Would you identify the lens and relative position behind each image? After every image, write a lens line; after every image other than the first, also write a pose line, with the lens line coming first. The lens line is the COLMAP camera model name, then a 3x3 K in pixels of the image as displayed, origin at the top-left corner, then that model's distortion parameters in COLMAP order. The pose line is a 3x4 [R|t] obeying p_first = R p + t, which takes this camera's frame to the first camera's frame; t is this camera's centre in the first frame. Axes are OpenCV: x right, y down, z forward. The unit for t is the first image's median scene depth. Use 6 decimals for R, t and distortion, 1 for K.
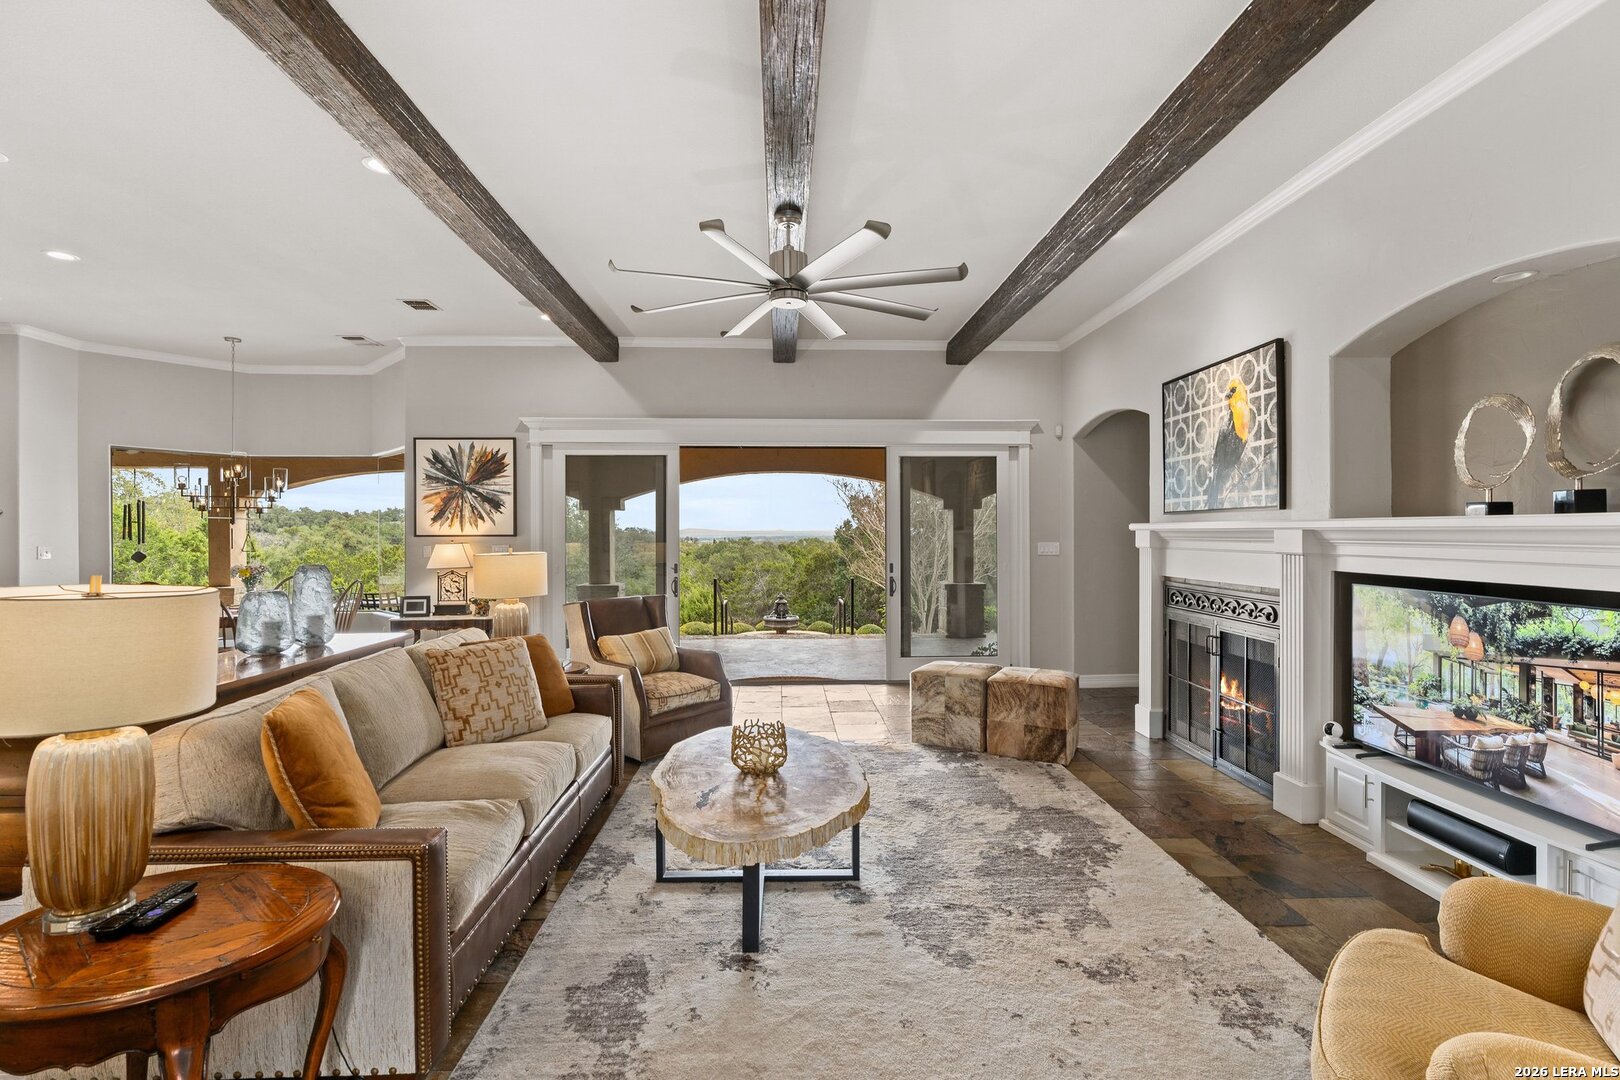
lens RADIAL K [[734.8, 0, 815.8], [0, 734.8, 531.7], [0, 0, 1]] dist [-0.007951, 0.003055]
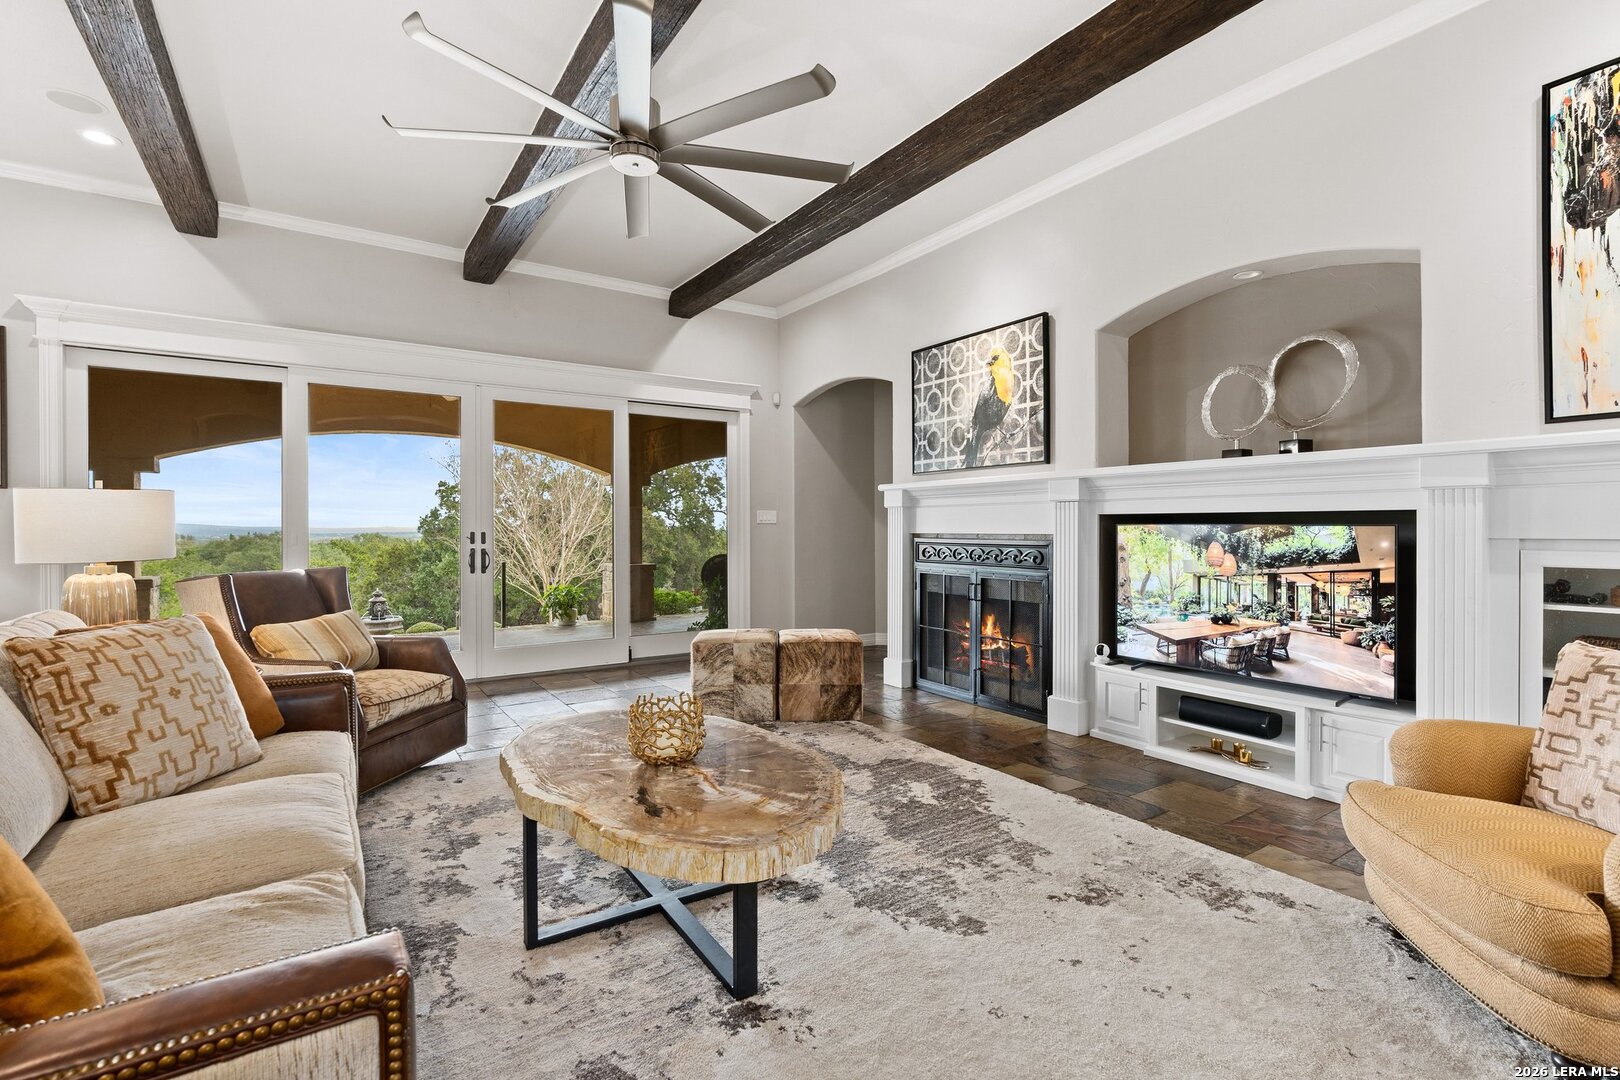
lens RADIAL K [[734.8, 0, 815.5], [0, 734.8, 530.7], [0, 0, 1]] dist [-0.007951, 0.003055]
pose [[0.853079, -0.001787, 0.521779, -0.290574], [-0.000209, 0.999993, 0.003766, 0.076469], [-0.521782, -0.003322, 0.853073, 0.245122]]
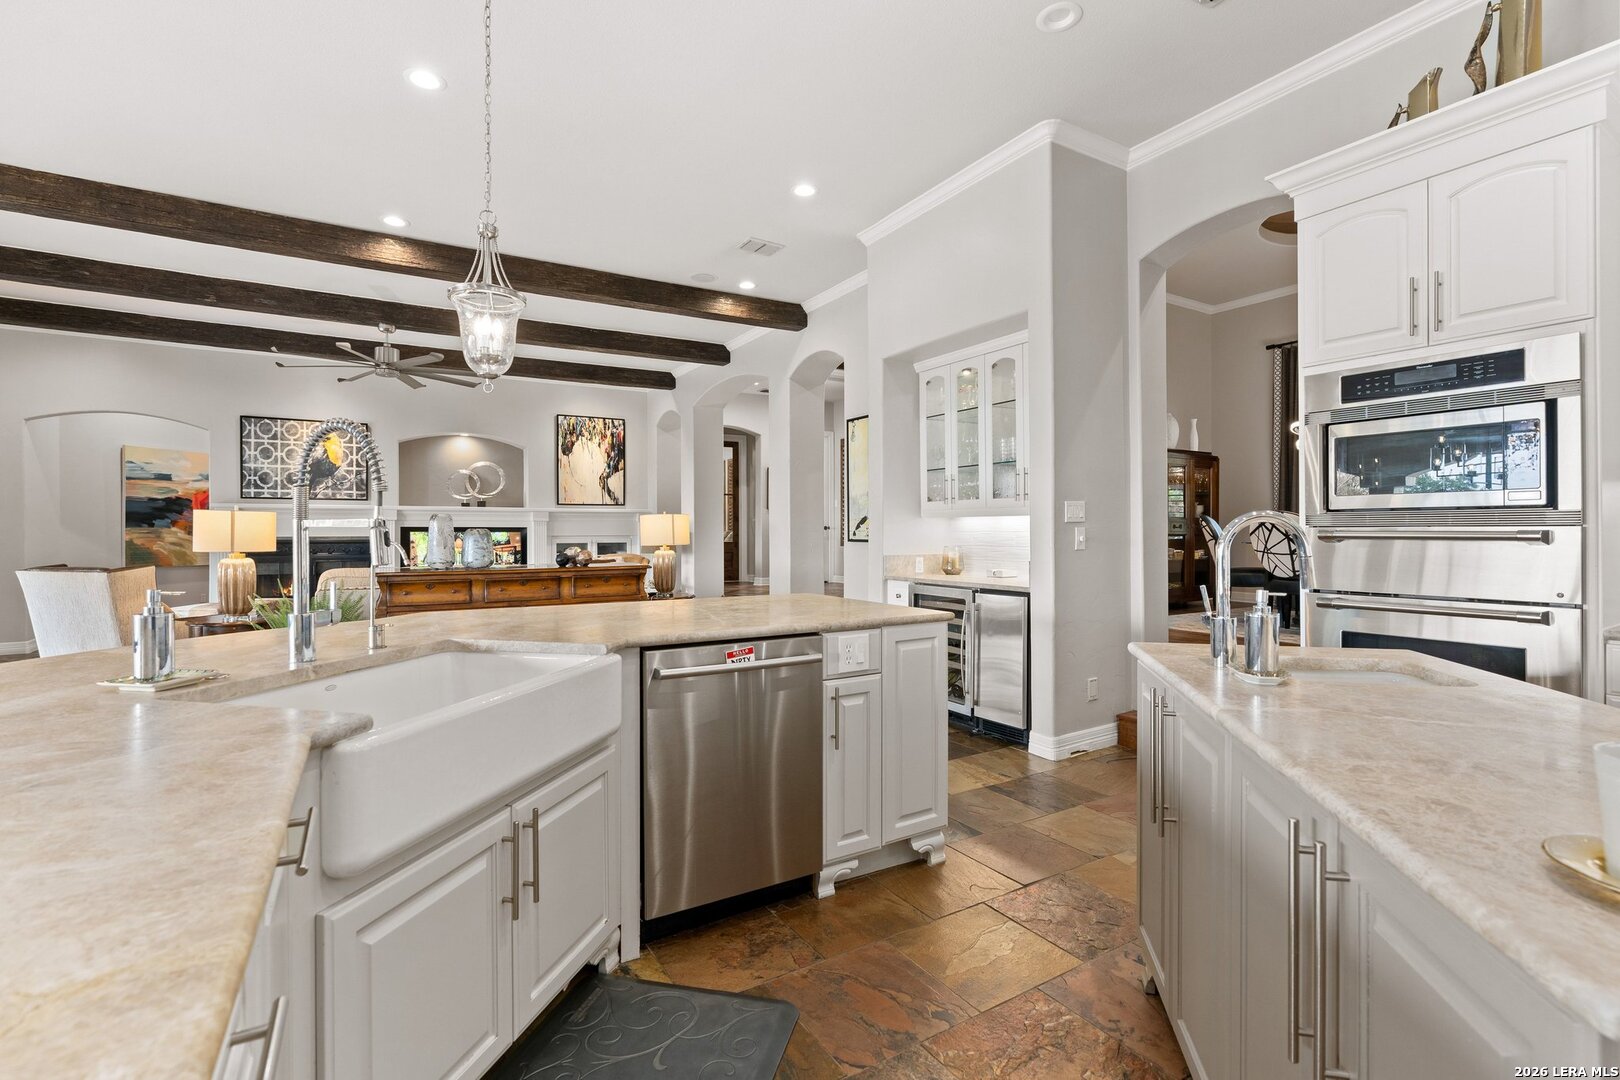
lens RADIAL K [[734.8, 0, 812.8], [0, 734.8, 531.1], [0, 0, 1]] dist [-0.007951, 0.003055]
pose [[-0.480106, -0.001589, 0.877209, -2.191117], [0.000378, 0.999998, 0.002018, 0.064436], [-0.877211, 0.001301, -0.480104, 0.985322]]
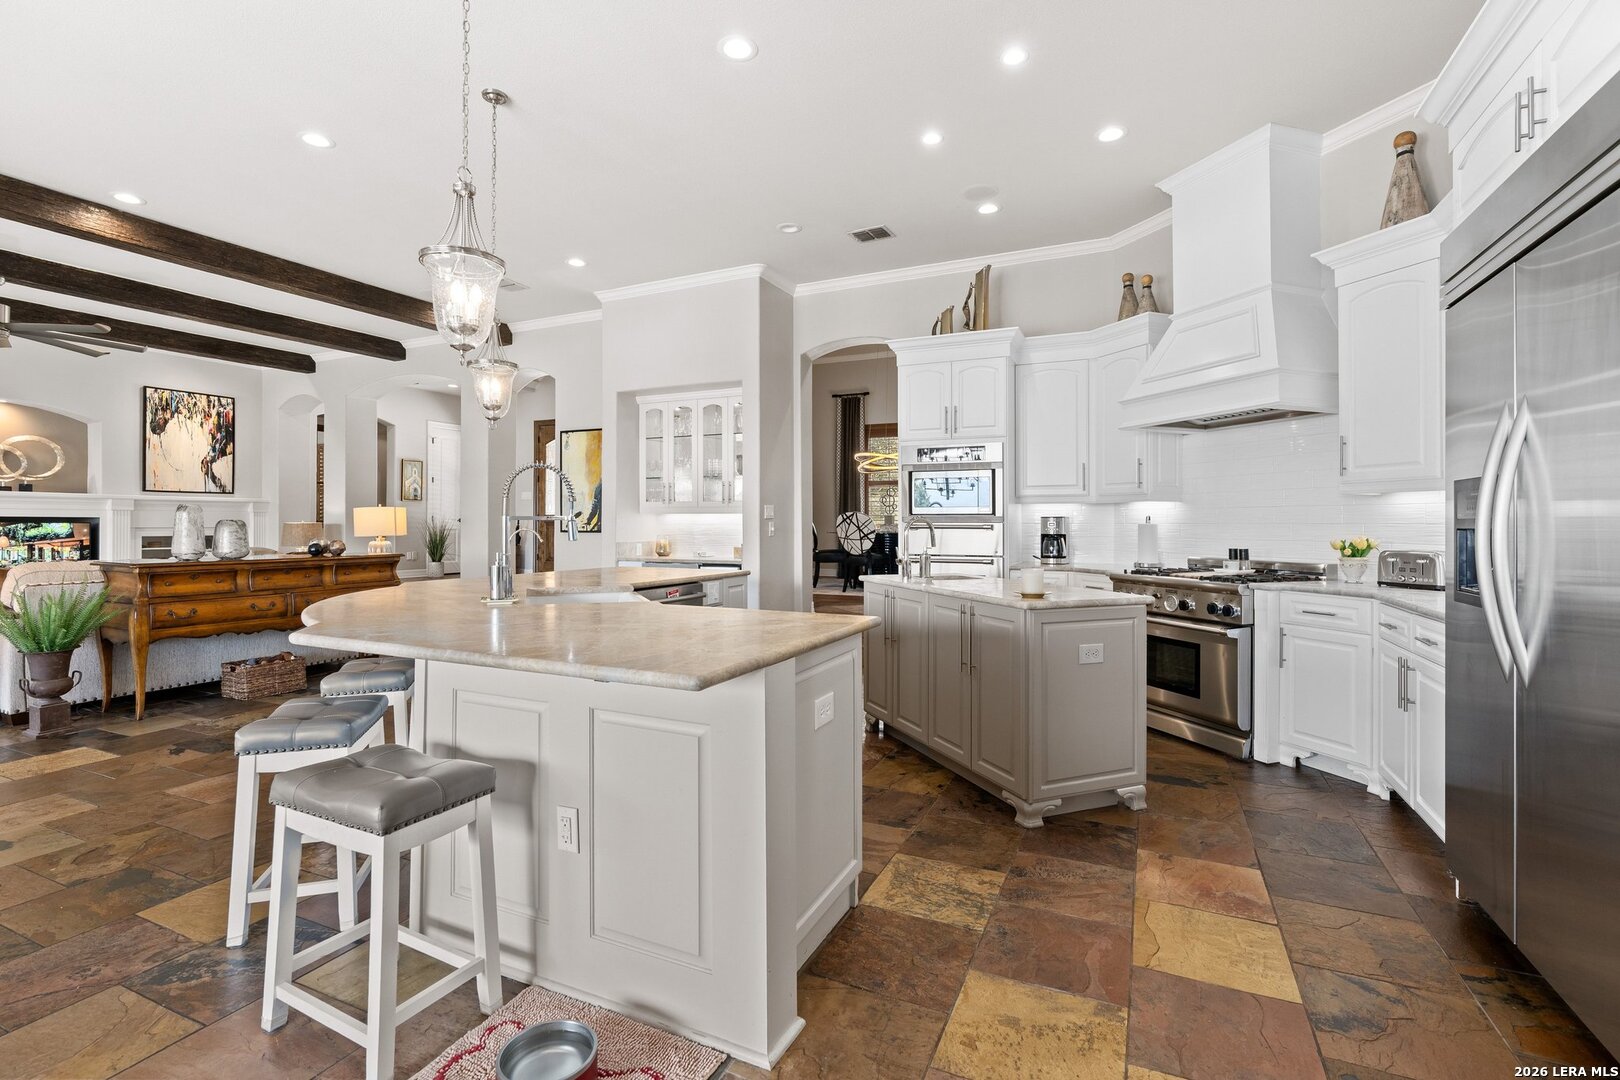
lens RADIAL K [[734.8, 0, 804.7], [0, 734.8, 519.4], [0, 0, 1]] dist [-0.007951, 0.003055]
pose [[-0.882083, -0.001367, 0.471092, -2.302416], [-0.004276, 0.999978, -0.005104, 0.063931], [-0.471075, -0.006517, -0.882069, 1.588448]]
